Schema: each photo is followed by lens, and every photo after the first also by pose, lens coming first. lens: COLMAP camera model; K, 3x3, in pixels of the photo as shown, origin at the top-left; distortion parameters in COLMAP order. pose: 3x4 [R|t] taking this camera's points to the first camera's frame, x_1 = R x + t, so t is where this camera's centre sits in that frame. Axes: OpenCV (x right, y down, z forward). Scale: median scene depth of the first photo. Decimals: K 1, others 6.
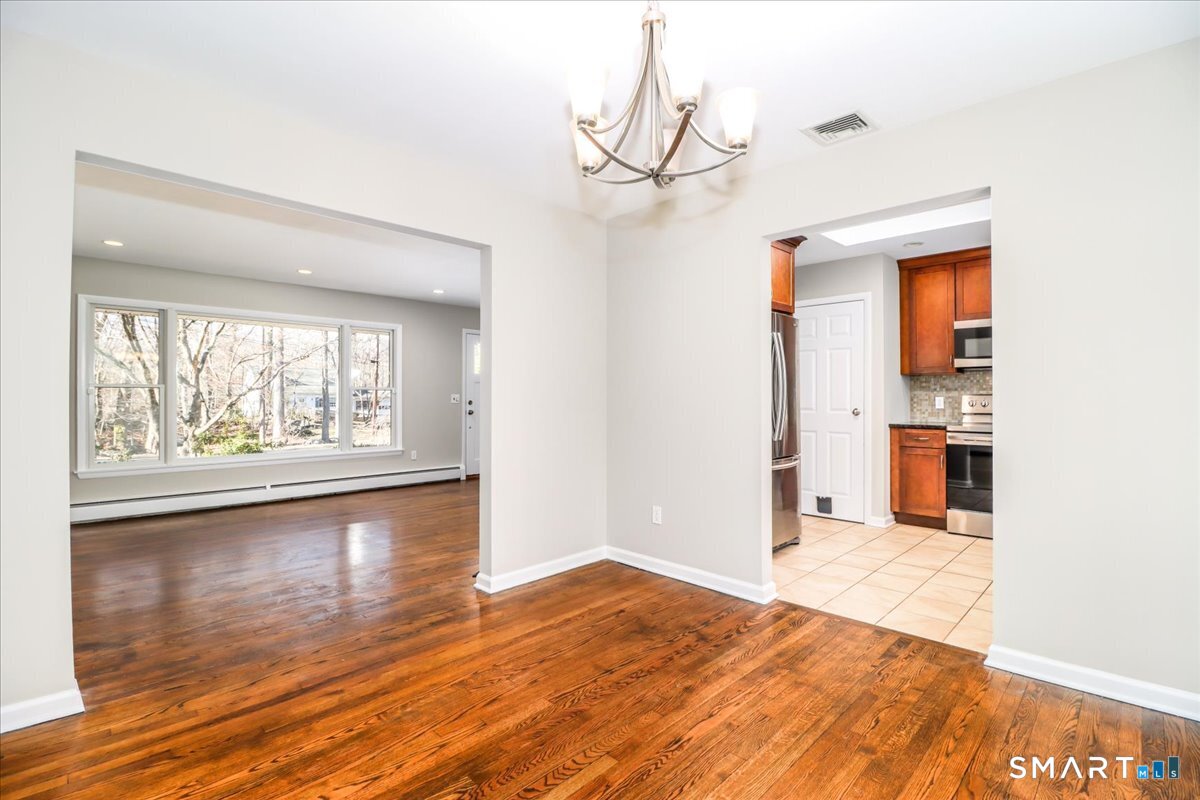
lens RADIAL K [[548.2, 0, 579.7], [0, 548.2, 394.4], [0, 0, 1]] dist [0.034381, -0.028892]
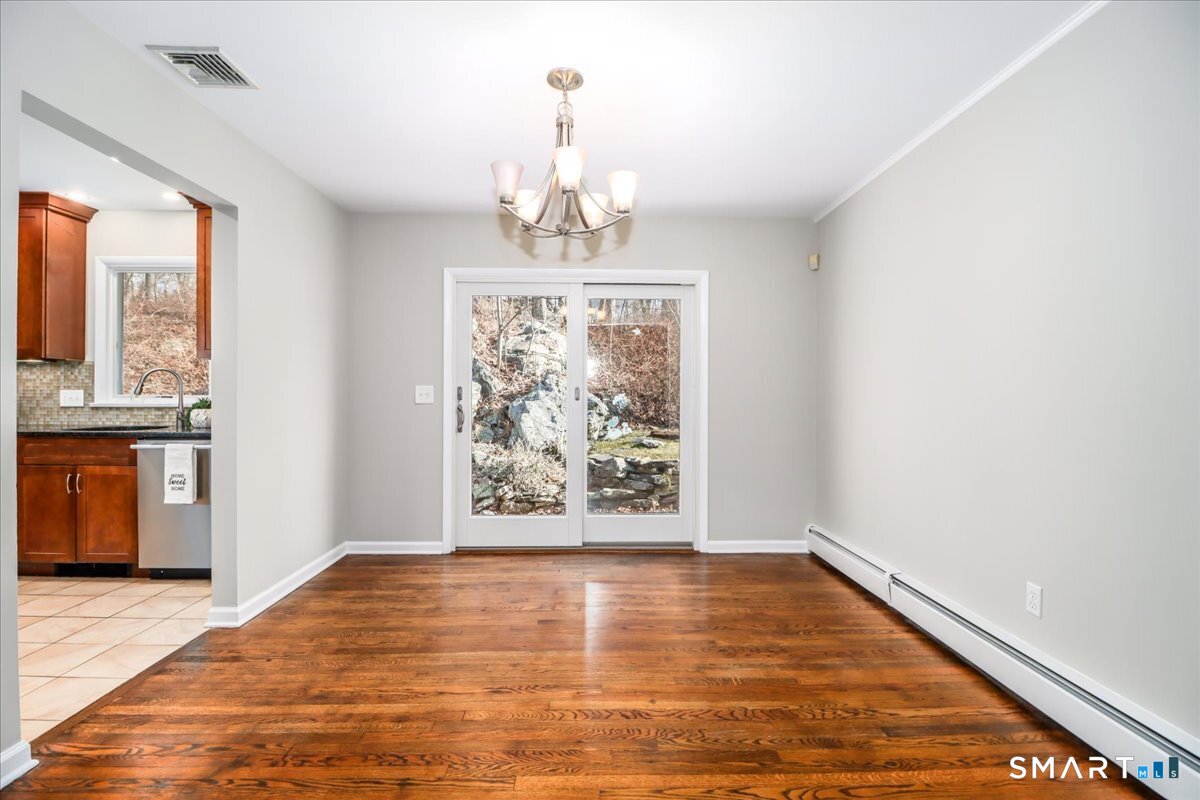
lens RADIAL K [[557.0, 0, 603.7], [0, 557.0, 395.1], [0, 0, 1]] dist [-0.010484, -0.000113]
pose [[-0.742701, -0.001732, 0.669621, -0.556145], [-0.008414, 0.999942, -0.006746, 0.005203], [-0.669571, -0.010645, -0.742672, 1.237472]]
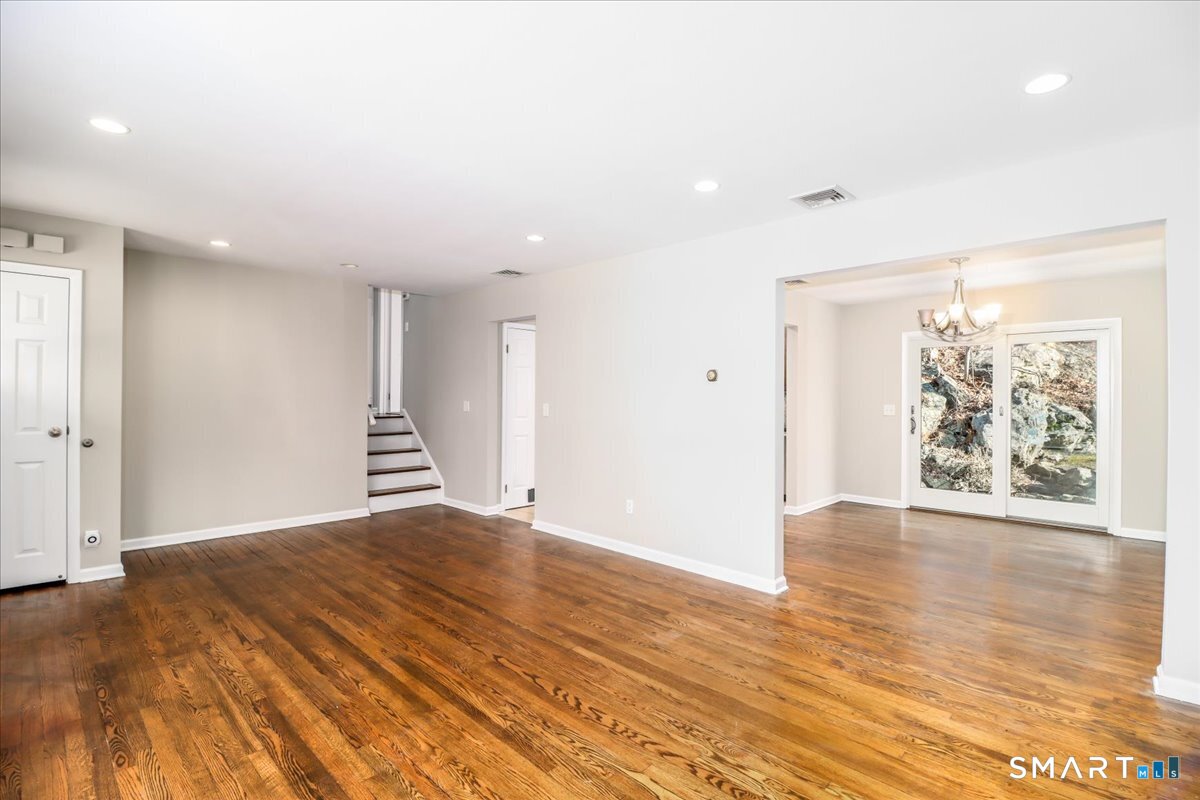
lens RADIAL K [[557.0, 0, 603.7], [0, 557.0, 395.1], [0, 0, 1]] dist [-0.010484, -0.000113]
pose [[-0.038053, 0.006689, 0.999253, -1.688554], [-0.015385, 0.999855, -0.007279, -0.034307], [-0.999157, -0.015651, -0.037945, 1.850700]]
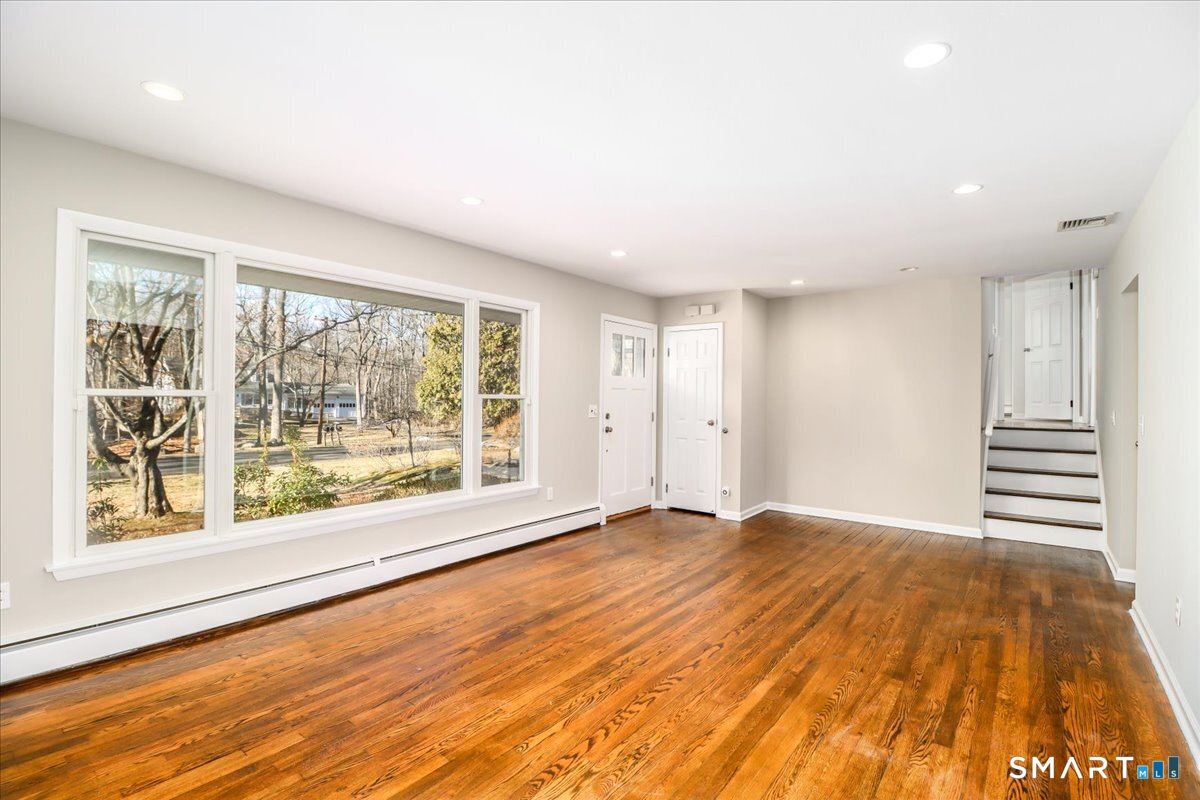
lens RADIAL K [[557.0, 0, 603.7], [0, 557.0, 395.1], [0, 0, 1]] dist [-0.010484, -0.000113]
pose [[0.990133, 0.012426, 0.139582, -0.993487], [-0.012766, 0.999917, 0.001539, -0.044154], [-0.139551, -0.003306, 0.990209, 0.898530]]
